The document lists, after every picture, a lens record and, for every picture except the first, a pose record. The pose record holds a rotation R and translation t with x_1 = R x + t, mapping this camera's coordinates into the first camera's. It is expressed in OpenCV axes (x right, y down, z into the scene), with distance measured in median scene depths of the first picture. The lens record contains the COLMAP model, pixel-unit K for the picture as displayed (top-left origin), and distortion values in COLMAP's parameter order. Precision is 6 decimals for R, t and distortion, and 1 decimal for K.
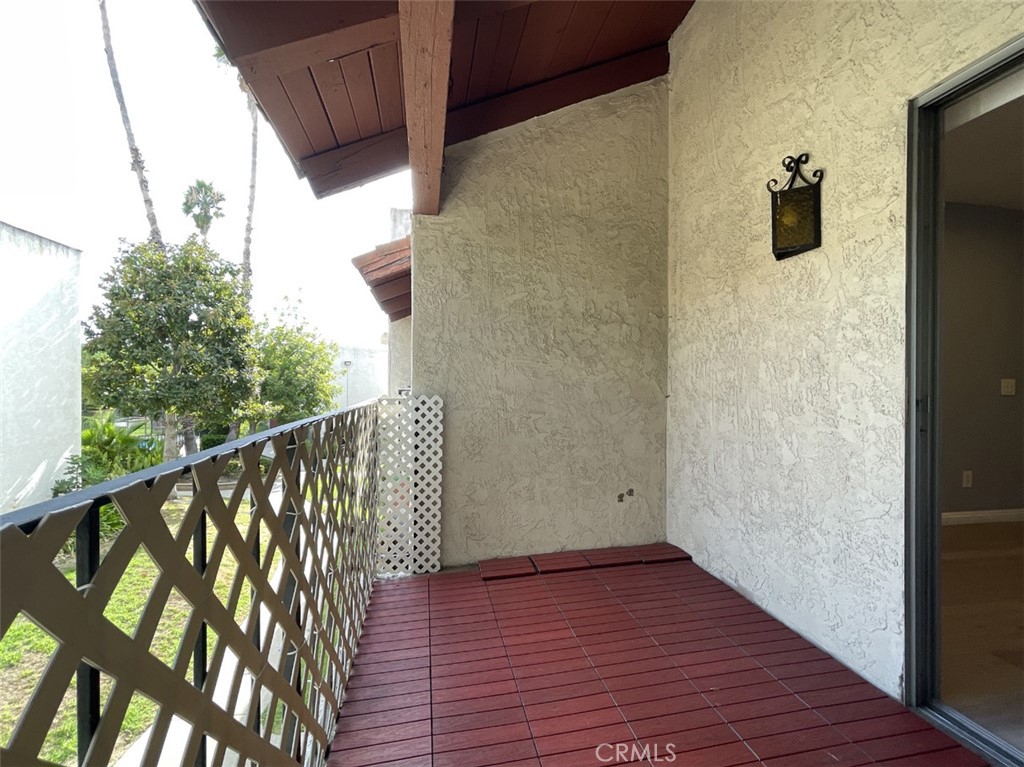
lens RADIAL K [[478.5, 0, 514.8], [0, 478.5, 380.9], [0, 0, 1]] dist [-0.002783, 0.001087]
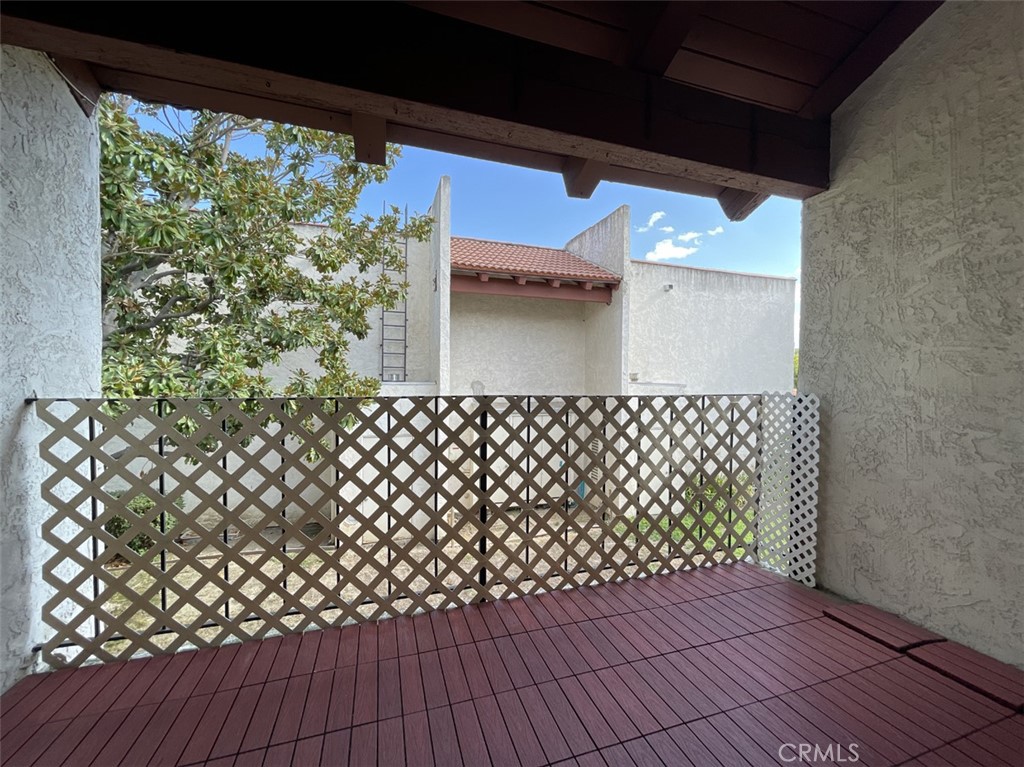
lens RADIAL K [[413.2, 0, 513.2], [0, 413.2, 382.9], [0, 0, 1]] dist [-0.002260, 0.000662]
pose [[0.120928, 0.016611, -0.992522, 0.522170], [-0.006201, 0.999853, 0.015978, 0.001104], [0.992642, 0.004222, 0.121014, 0.329658]]
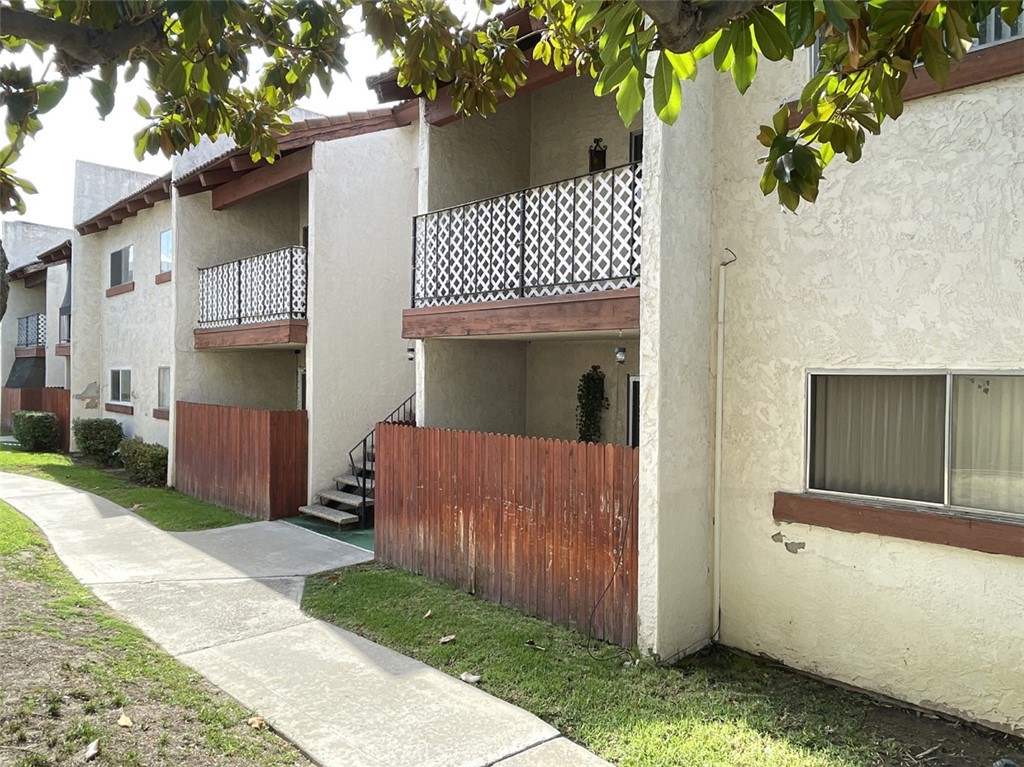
lens RADIAL K [[692.5, 0, 511.6], [0, 692.5, 383.7], [0, 0, 1]] dist [0.009477, -0.008753]
pose [[0.822273, -0.005232, 0.569070, -1.480182], [-0.010239, 0.999660, 0.023984, 0.602515], [-0.569001, -0.025548, 0.821940, -1.440716]]
